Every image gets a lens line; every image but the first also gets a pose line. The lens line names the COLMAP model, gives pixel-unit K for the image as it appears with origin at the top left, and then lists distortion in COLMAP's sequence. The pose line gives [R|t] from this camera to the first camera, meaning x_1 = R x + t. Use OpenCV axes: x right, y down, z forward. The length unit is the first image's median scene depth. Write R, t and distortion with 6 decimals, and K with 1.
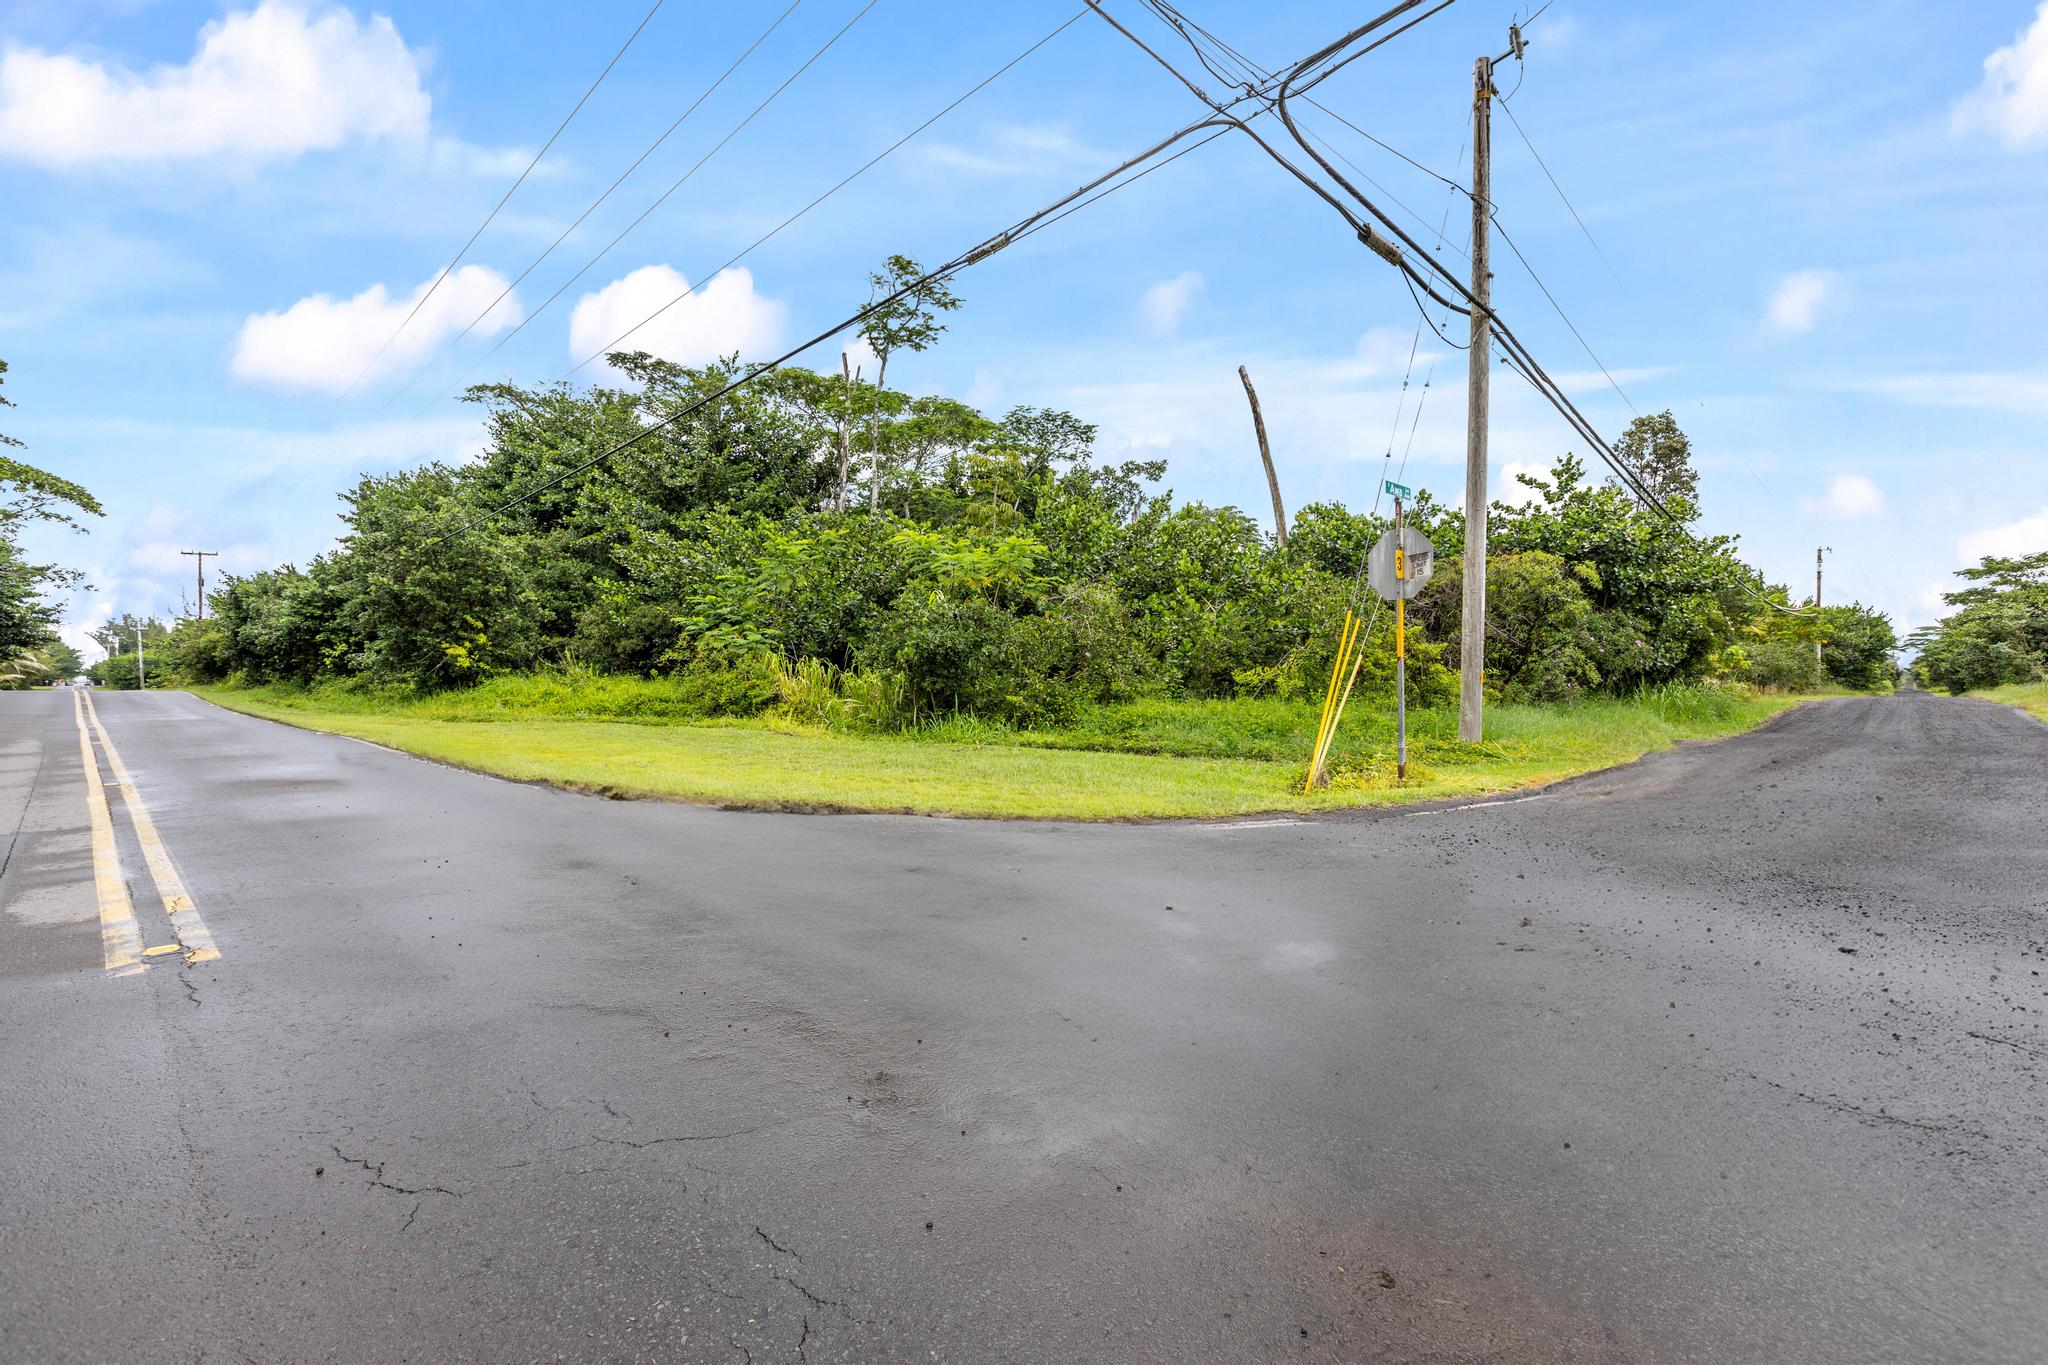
lens RADIAL K [[934.5, 0, 1024.0], [0, 934.5, 682.5], [0, 0, 1]] dist [0.001824, 0.000066]
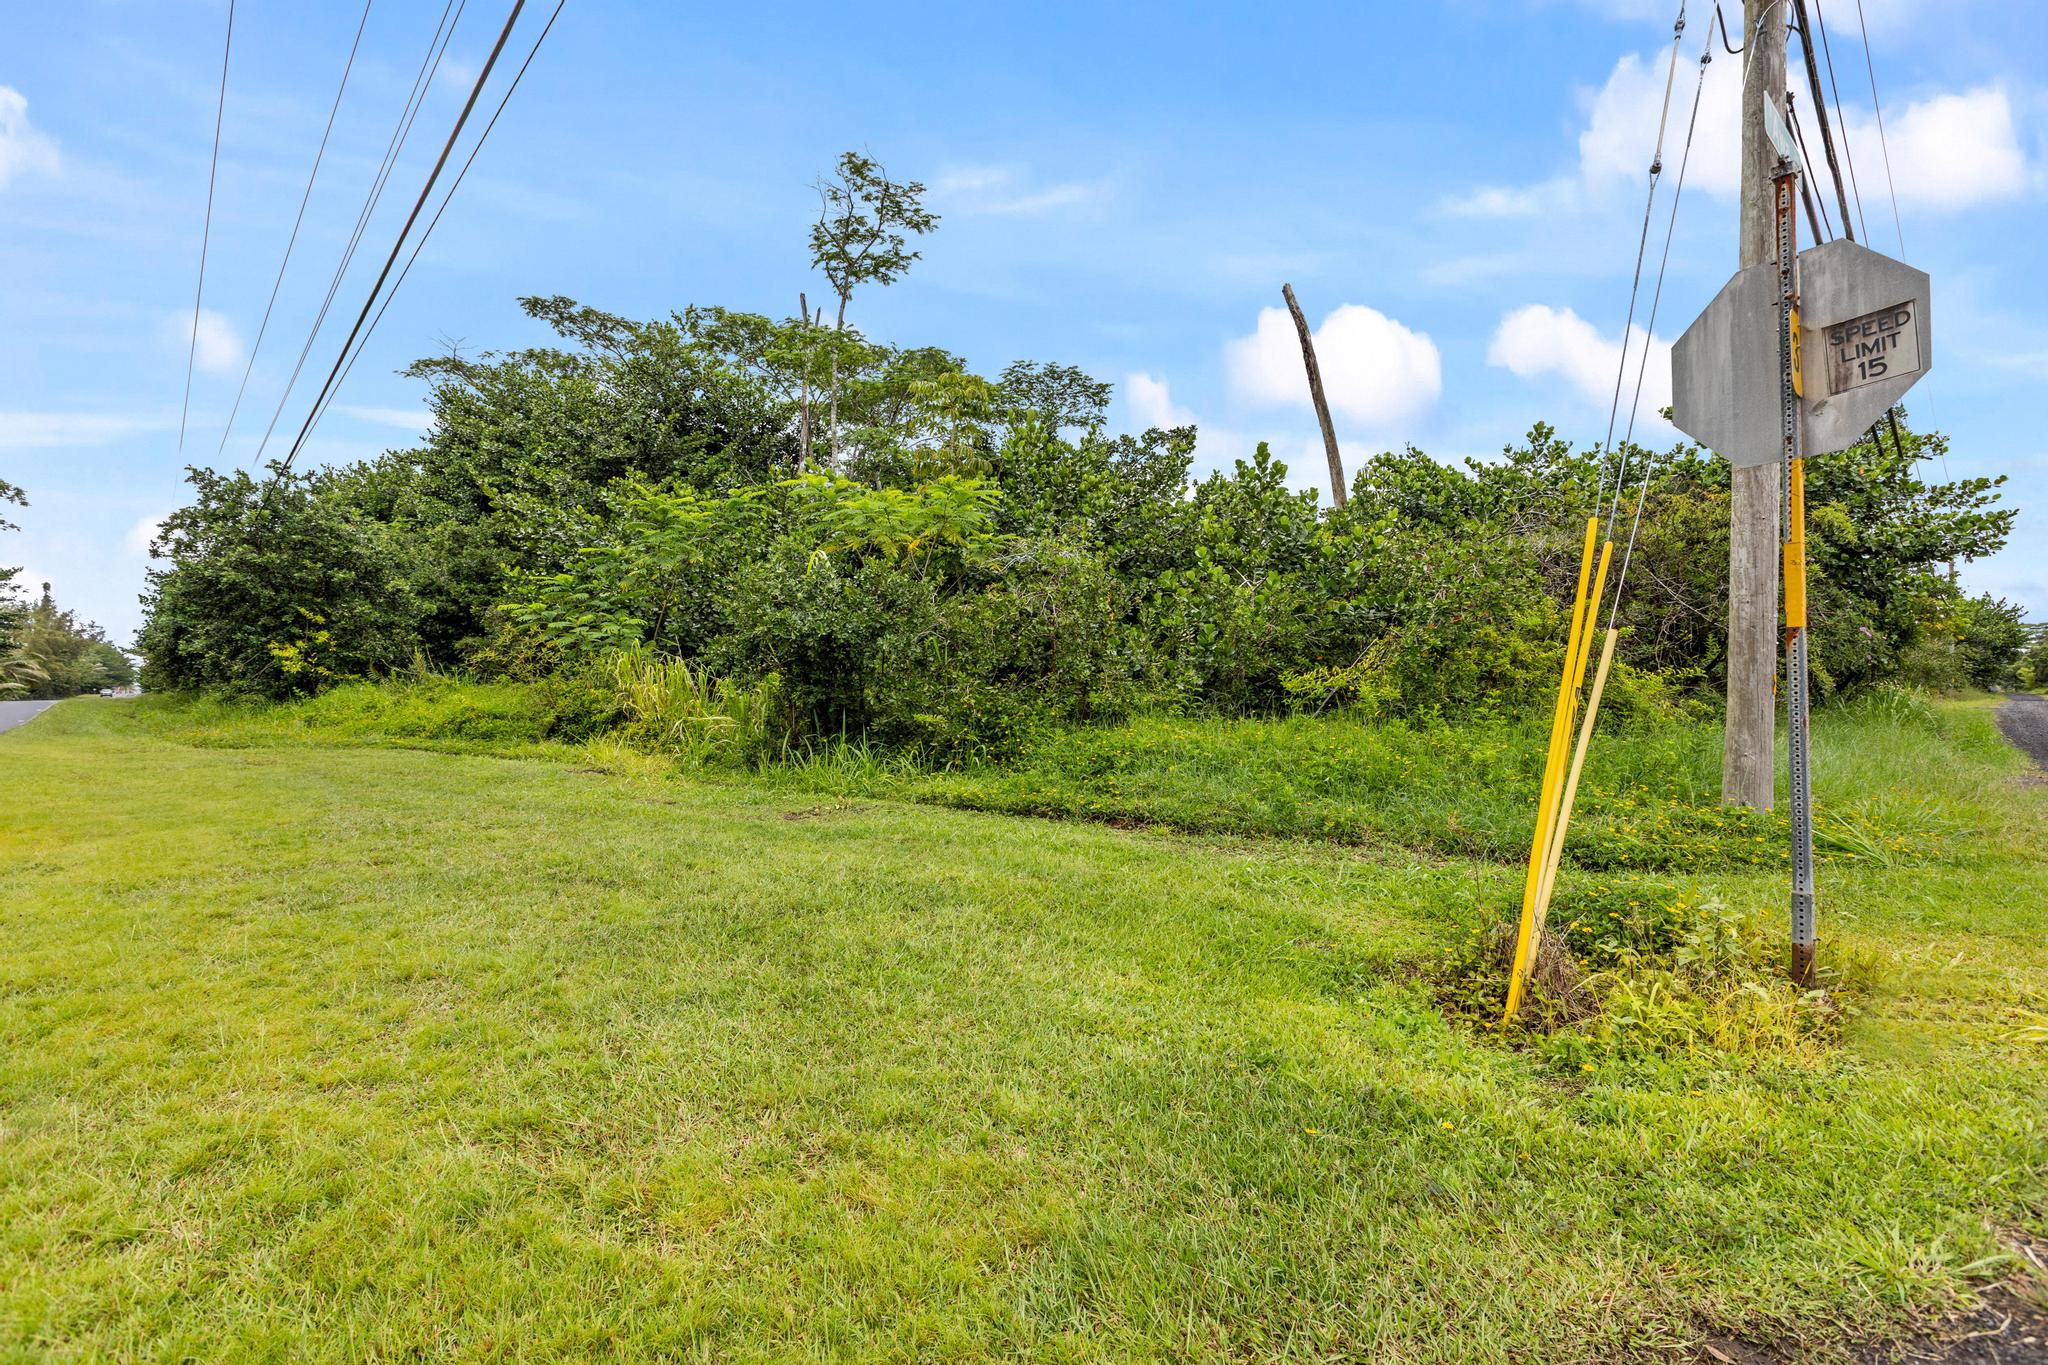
lens RADIAL K [[934.5, 0, 1024.0], [0, 934.5, 682.5], [0, 0, 1]] dist [0.001824, 0.000066]
pose [[0.999178, -0.003631, -0.040374, 0.048359], [0.003442, 0.999983, -0.004735, -0.002422], [0.040391, 0.004592, 0.999173, 0.232549]]
